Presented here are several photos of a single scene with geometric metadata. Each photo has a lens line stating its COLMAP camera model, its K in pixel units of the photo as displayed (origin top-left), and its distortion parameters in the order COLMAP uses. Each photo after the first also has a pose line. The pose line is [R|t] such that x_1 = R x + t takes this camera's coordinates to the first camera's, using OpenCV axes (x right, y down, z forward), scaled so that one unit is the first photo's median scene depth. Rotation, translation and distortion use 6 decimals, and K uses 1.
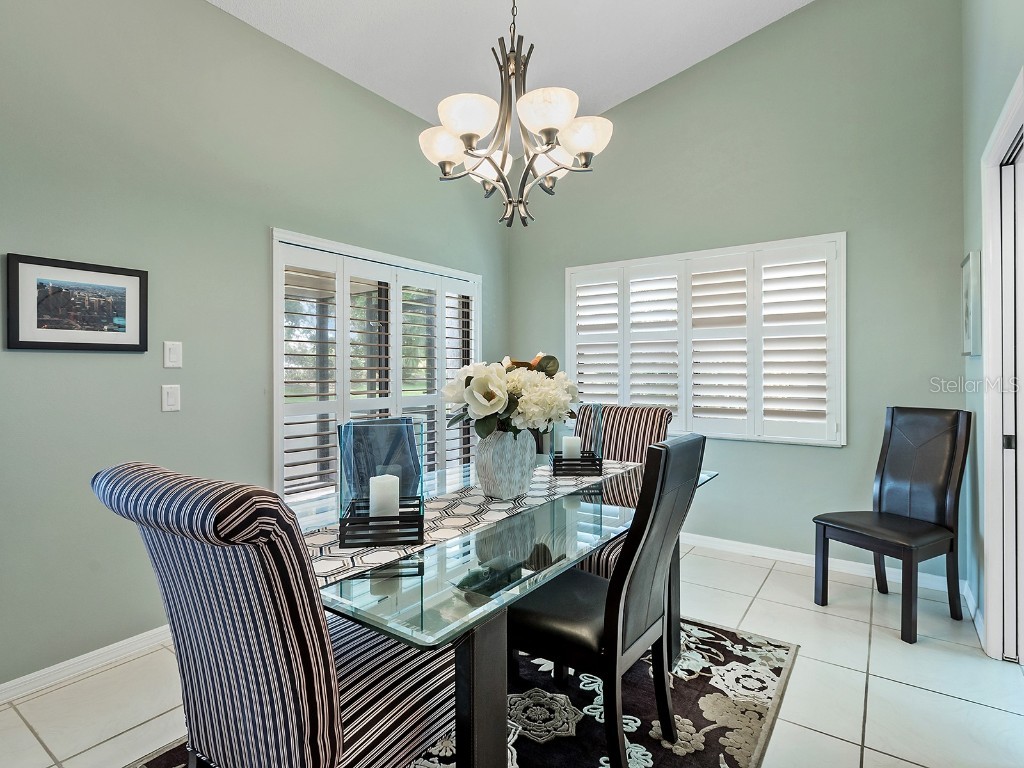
lens RADIAL K [[523.9, 0, 514.9], [0, 523.9, 377.4], [0, 0, 1]] dist [-0.006390, -0.000933]
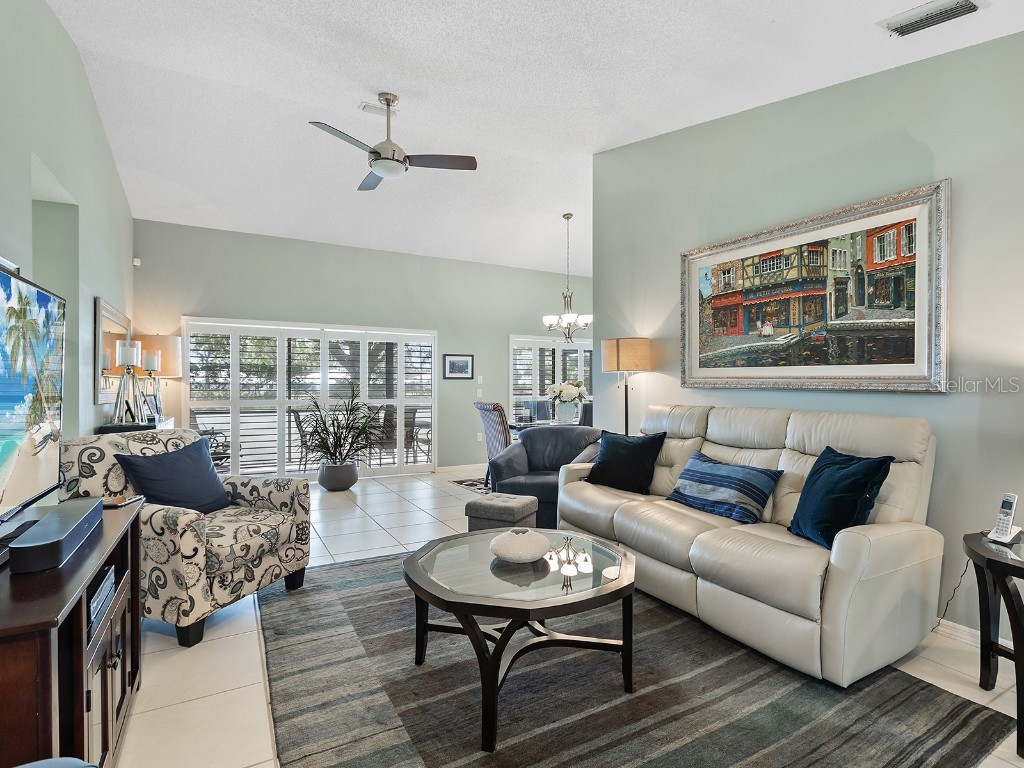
lens RADIAL K [[523.9, 0, 524.4], [0, 523.9, 387.0], [0, 0, 1]] dist [-0.006390, -0.000933]
pose [[0.902491, 0.003594, -0.430693, 1.021347], [-0.012581, 0.999758, -0.018020, 0.054920], [0.430524, 0.021681, 0.902319, -1.866577]]
